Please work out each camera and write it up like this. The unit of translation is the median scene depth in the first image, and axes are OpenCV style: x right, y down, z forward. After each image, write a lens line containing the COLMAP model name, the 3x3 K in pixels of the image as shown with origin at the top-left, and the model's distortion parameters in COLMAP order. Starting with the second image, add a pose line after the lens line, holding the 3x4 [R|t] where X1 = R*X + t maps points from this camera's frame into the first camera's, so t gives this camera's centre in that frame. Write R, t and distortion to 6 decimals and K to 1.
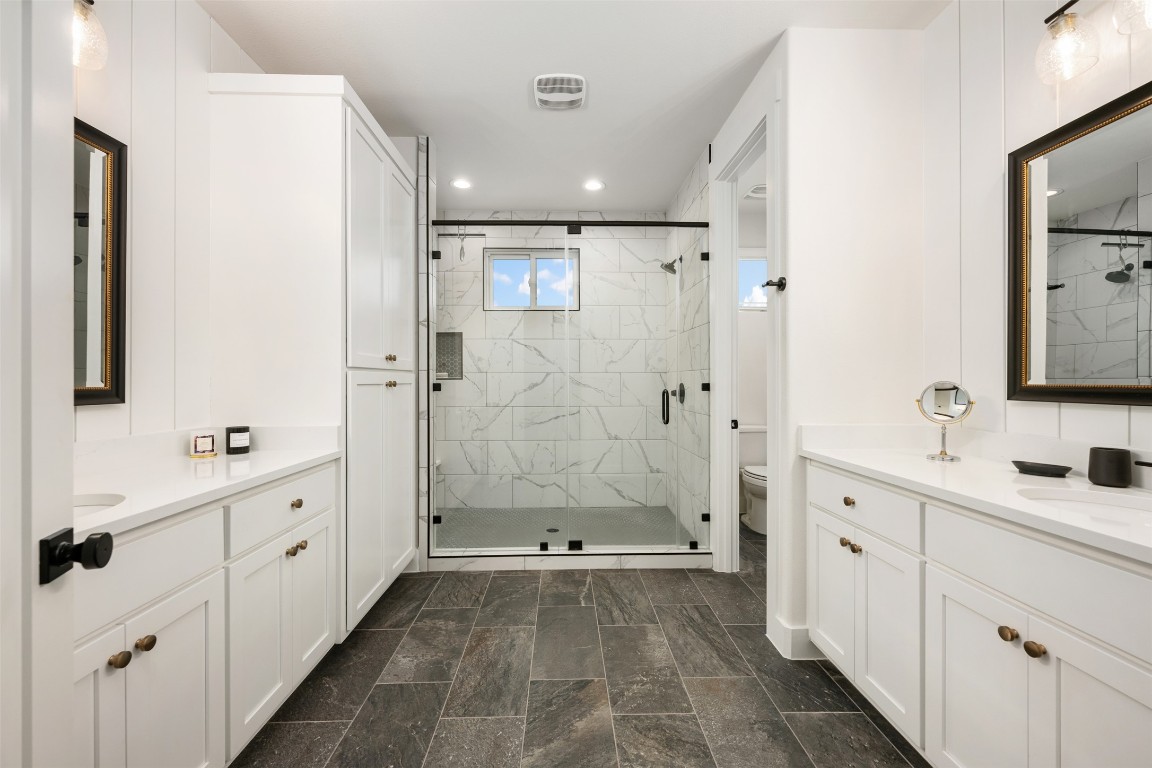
lens RADIAL K [[459.4, 0, 573.9], [0, 459.4, 382.1], [0, 0, 1]] dist [-0.004416, 0.000878]
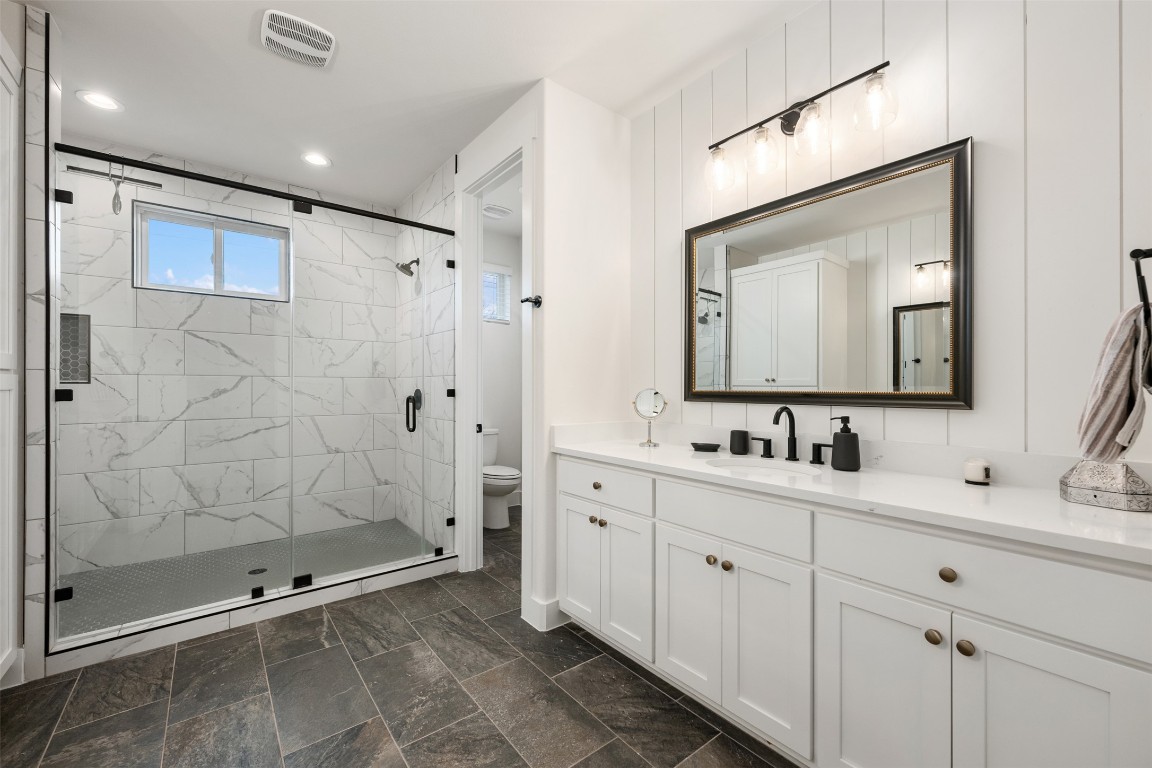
lens RADIAL K [[459.4, 0, 570.1], [0, 459.4, 387.3], [0, 0, 1]] dist [-0.004416, 0.000878]
pose [[0.802392, 0.002463, 0.596792, -0.127512], [-0.001736, 0.999997, -0.001792, -0.000359], [-0.596794, 0.000402, 0.802394, 0.036372]]
